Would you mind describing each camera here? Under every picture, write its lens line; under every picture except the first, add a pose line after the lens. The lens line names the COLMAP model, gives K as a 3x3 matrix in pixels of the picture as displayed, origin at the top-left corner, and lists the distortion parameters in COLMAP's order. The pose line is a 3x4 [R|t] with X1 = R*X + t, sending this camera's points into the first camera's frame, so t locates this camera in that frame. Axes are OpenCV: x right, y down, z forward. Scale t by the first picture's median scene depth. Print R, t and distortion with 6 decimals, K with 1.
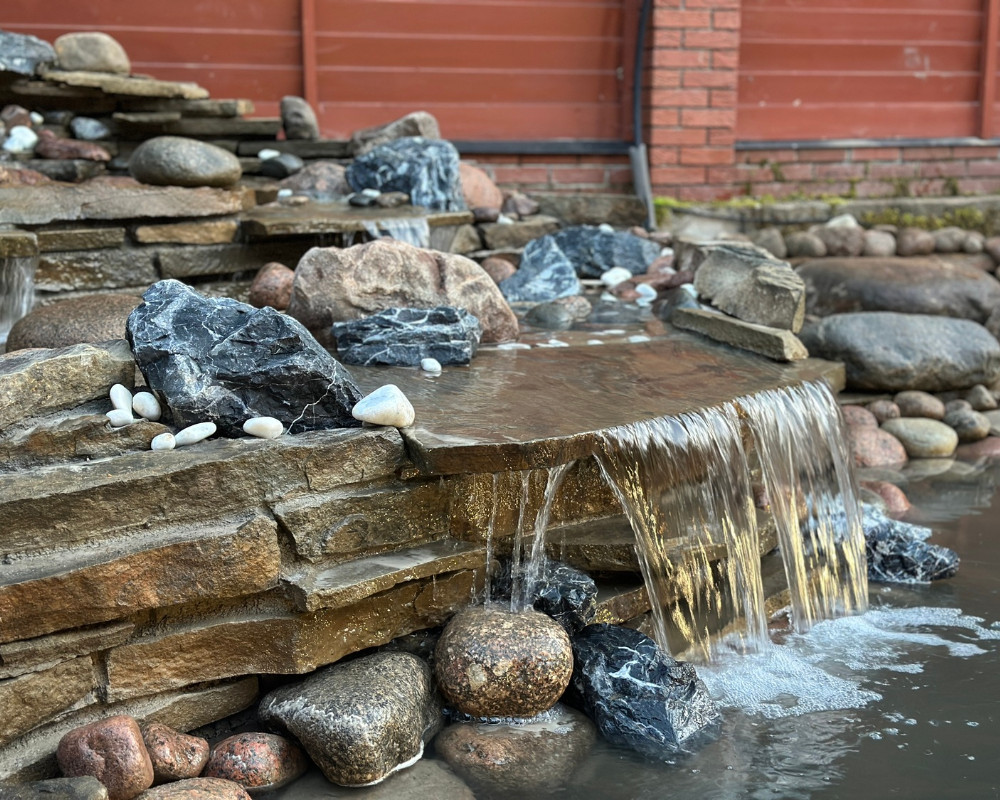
lens RADIAL K [[1481.2, 0, 504.3], [0, 1481.2, 403.7], [0, 0, 1]] dist [0.168735, -0.196675]
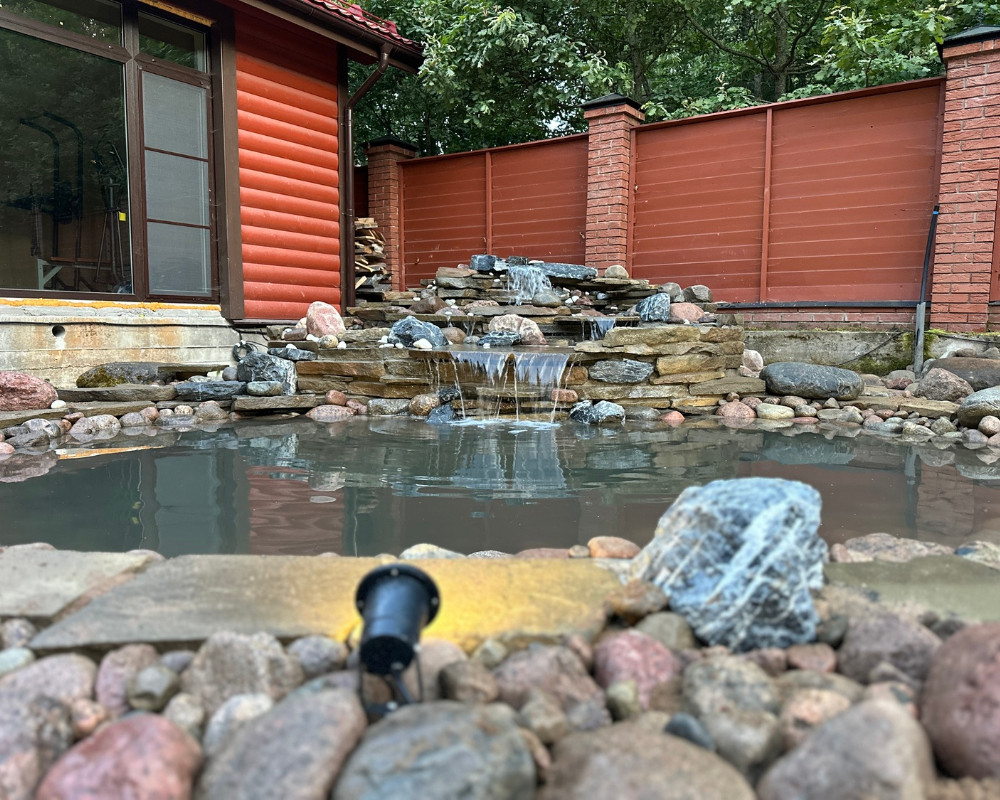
lens RADIAL K [[744.2, 0, 499.3], [0, 744.2, 406.8], [0, 0, 1]] dist [0.113624, -0.176554]
pose [[0.578462, 0.092921, -0.810399, 1.192838], [-0.154698, 0.987958, 0.002857, 0.092858], [0.800906, 0.123715, 0.585871, -0.029844]]
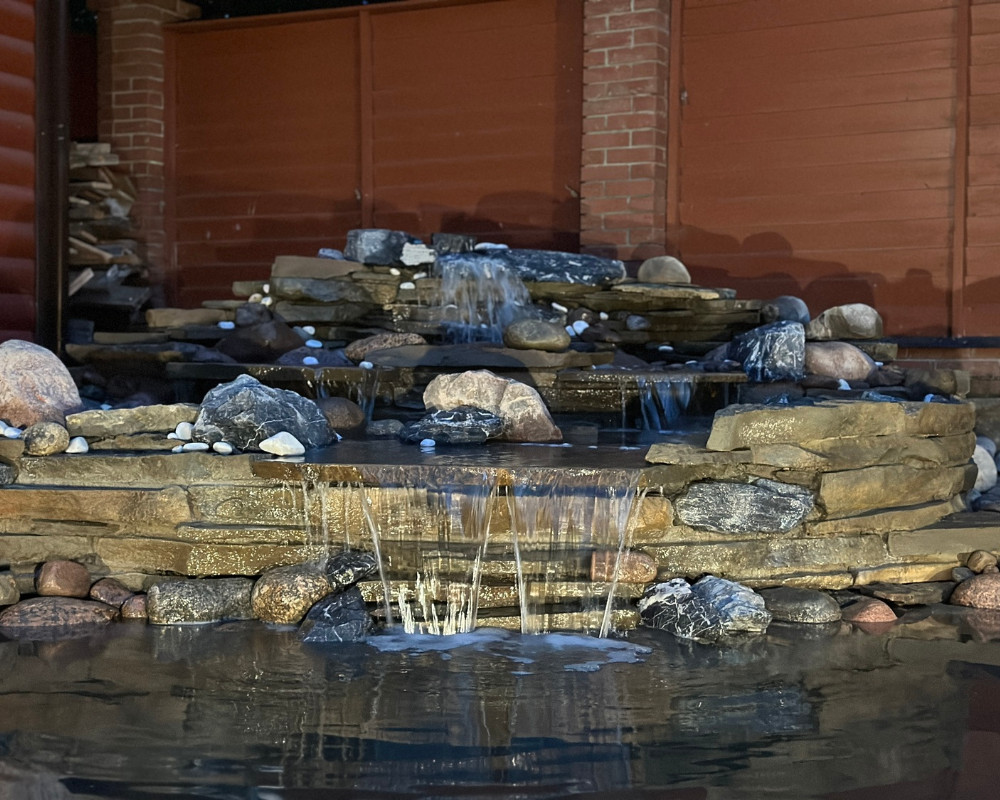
lens RADIAL K [[1494.3, 0, 500.0], [0, 1494.3, 400.0], [0, 0, 1]] dist [0.130265, -0.004122]
pose [[0.667756, 0.026907, -0.743894, 0.953496], [-0.144973, 0.984912, -0.094510, 0.054155], [0.730127, 0.170954, 0.661581, -0.001746]]
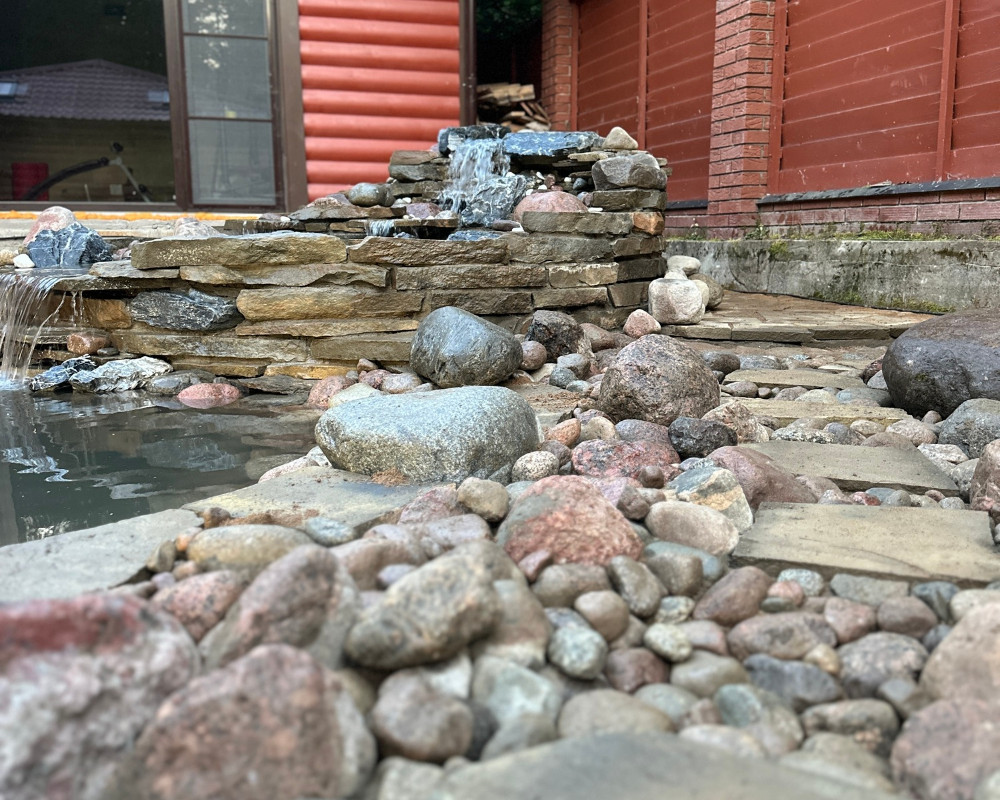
lens RADIAL K [[927.4, 0, 505.3], [0, 927.4, 399.6], [0, 0, 1]] dist [0.188760, -0.407148]
pose [[-0.045726, 0.173409, -0.983788, 1.237181], [-0.175762, 0.968058, 0.178806, -0.165110], [0.983370, 0.181089, -0.013787, 1.375617]]
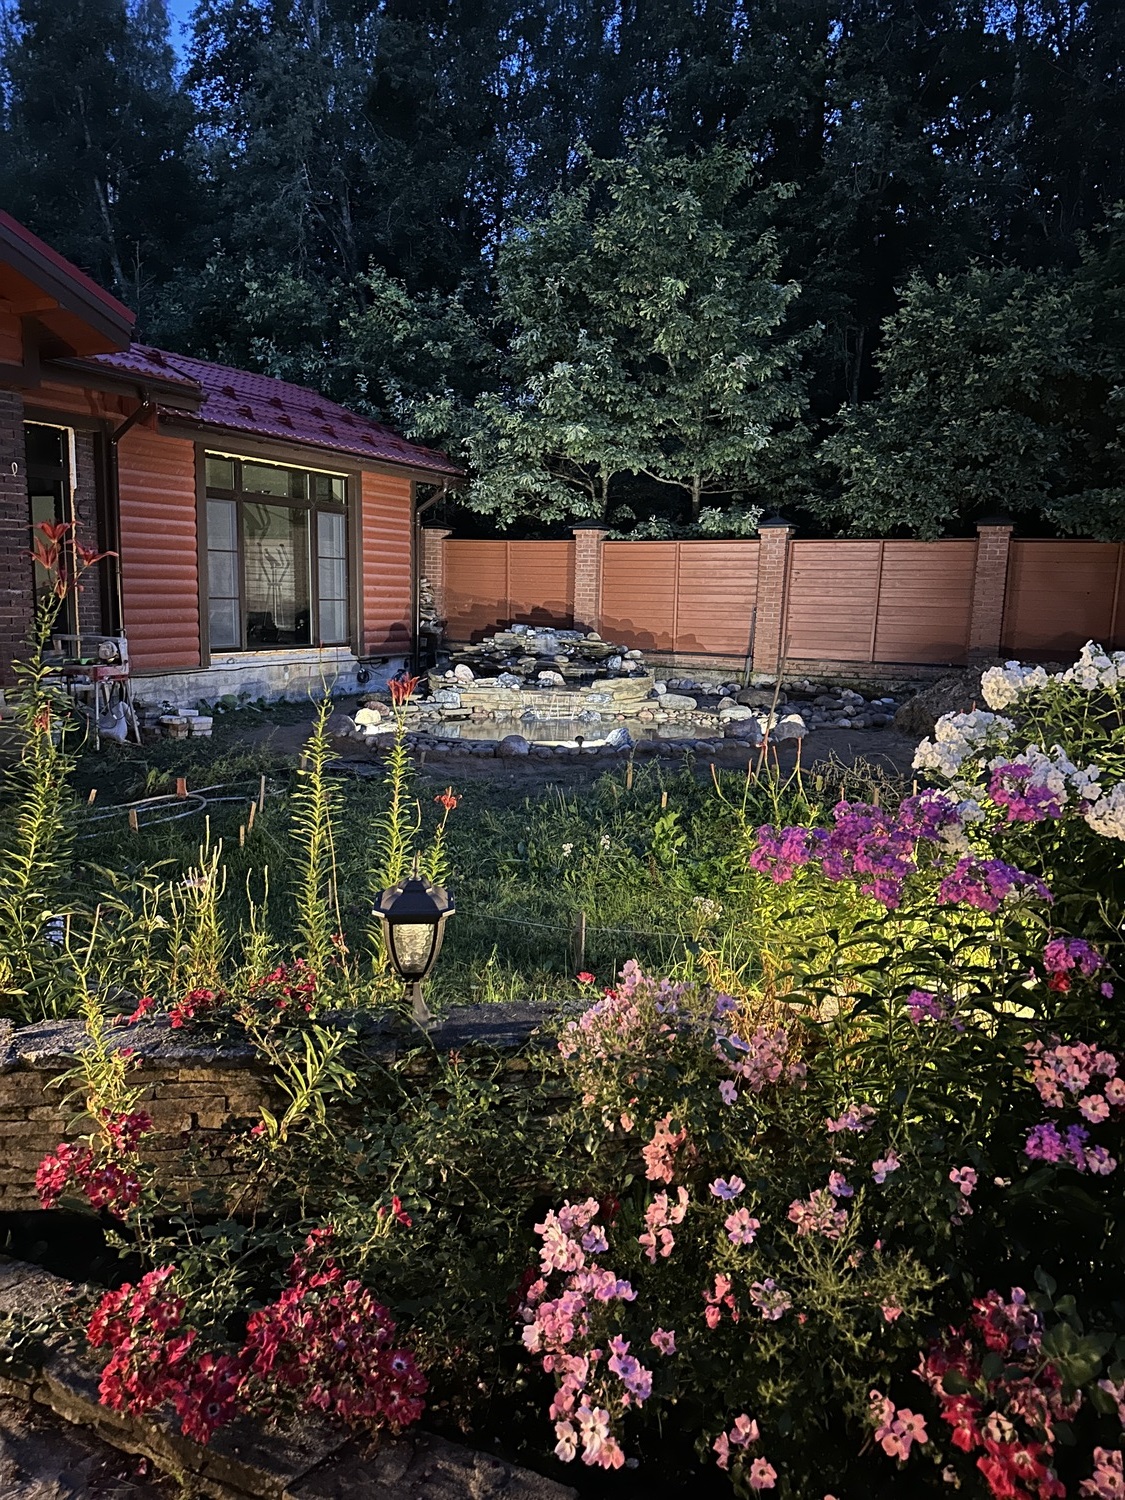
lens RADIAL K [[1045.4, 0, 562.5], [0, 1045.4, 750.0], [0, 0, 1]] dist [0.168553, -0.287571]
pose [[0.688561, 0.129400, -0.713540, 3.459713], [-0.154848, 0.987493, 0.029654, 0.110152], [0.708453, 0.090071, 0.699987, -2.424392]]
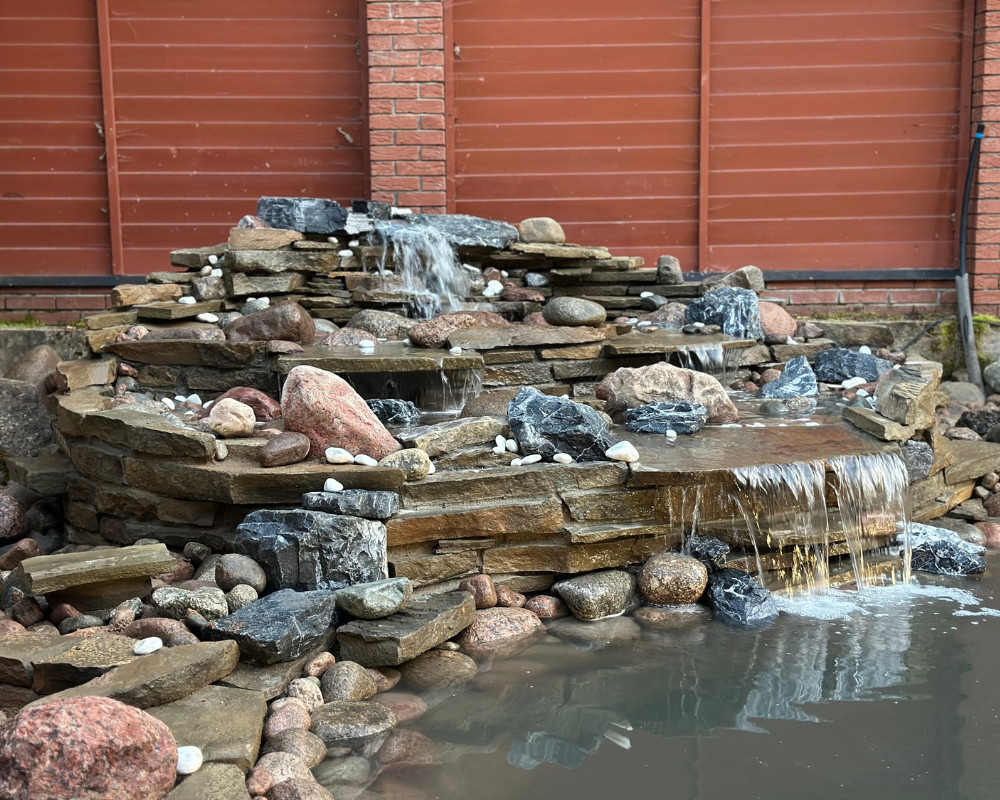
lens RADIAL K [[1481.2, 0, 504.3], [0, 1481.2, 403.7], [0, 0, 1]] dist [0.168735, -0.196675]
pose [[0.944420, 0.033642, -0.327016, 0.289993], [-0.050083, 0.997862, -0.041983, 0.020133], [0.324904, 0.056028, 0.944086, -0.663091]]
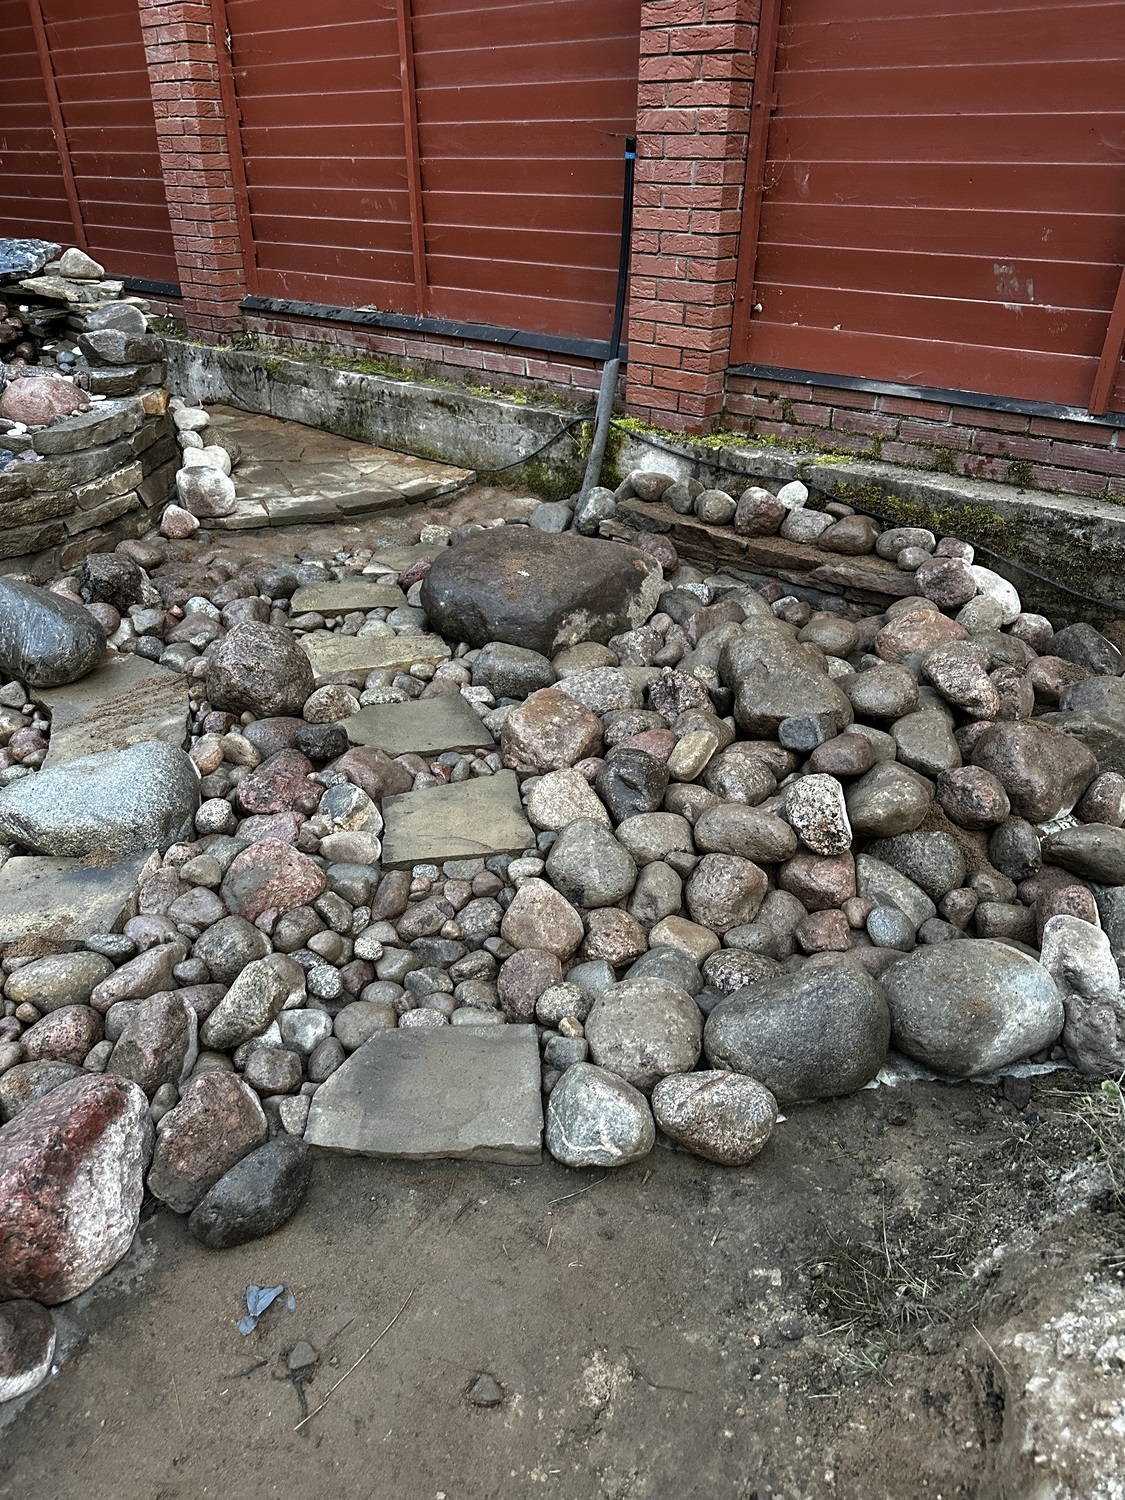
lens RADIAL K [[1058.1, 0, 562.5], [0, 1058.1, 735.0], [0, 0, 1]] dist [0.053047, -0.058661]
pose [[0.495704, 0.415488, -0.762658, 1.424358], [-0.163918, 0.907117, 0.387646, -0.434818], [0.852883, -0.067145, 0.517767, 1.209604]]
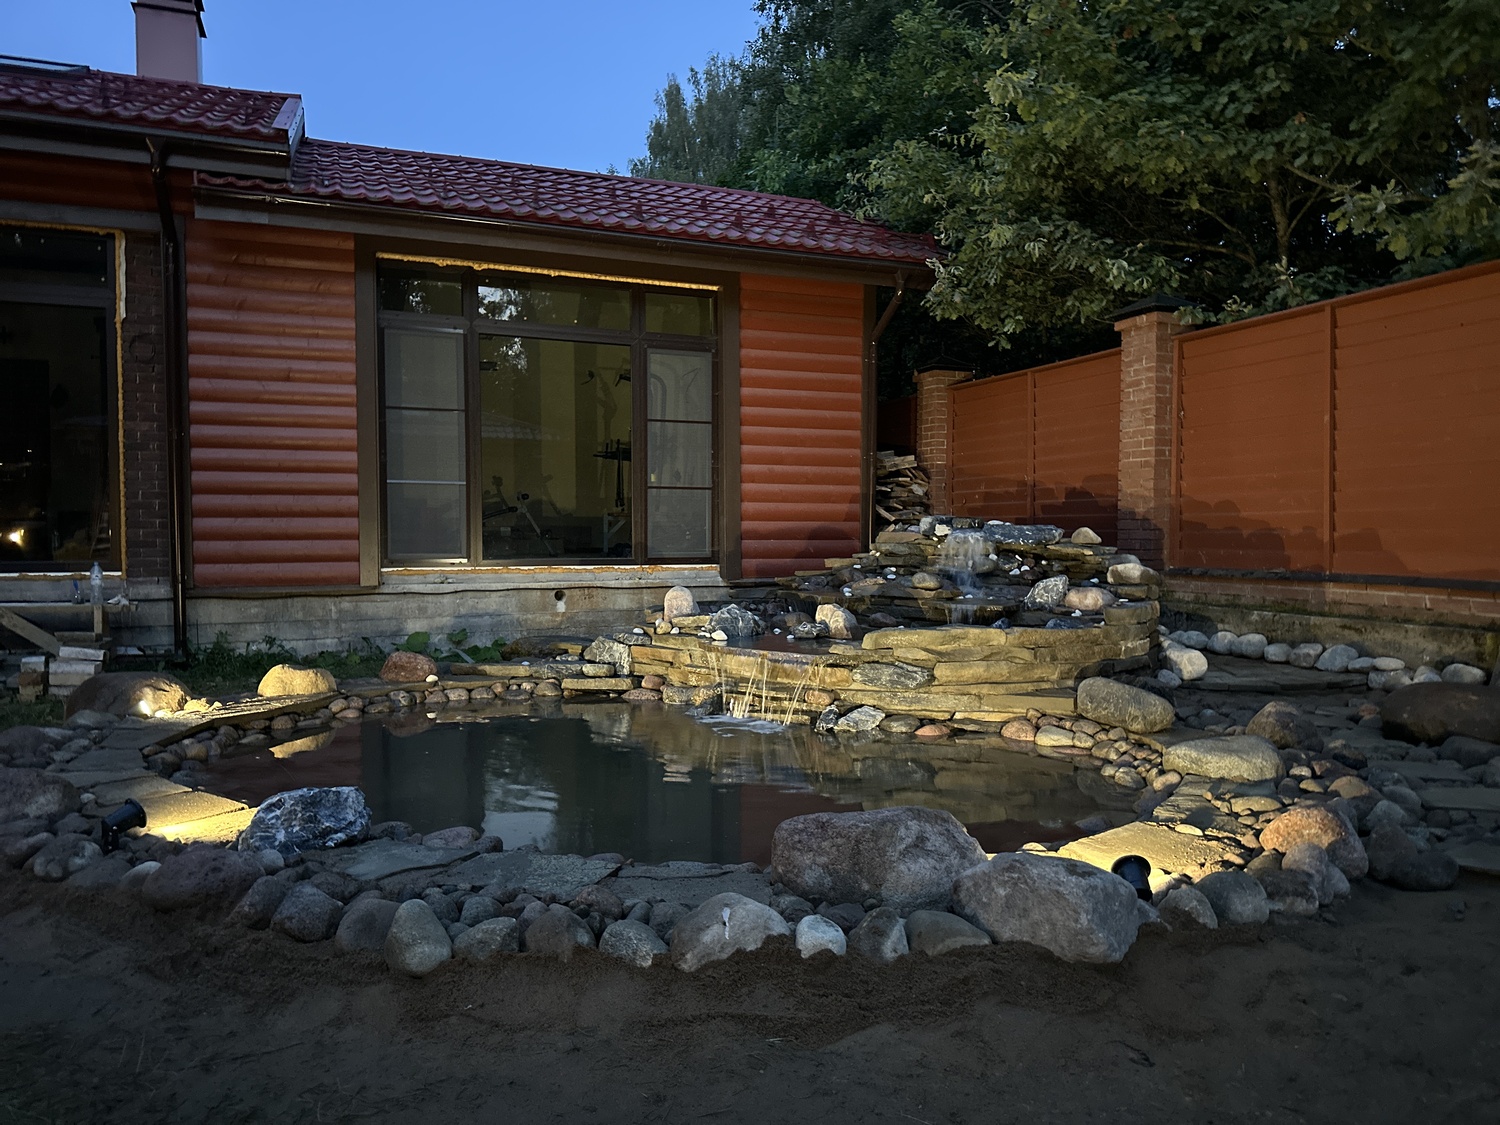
lens RADIAL K [[1045.4, 0, 756.1], [0, 1045.4, 565.0], [0, 0, 1]] dist [0.168553, -0.287571]
pose [[0.032327, 0.035143, -0.998859, 2.006617], [-0.178949, 0.983436, 0.028809, -0.207752], [0.983327, 0.177814, 0.038080, 0.637835]]
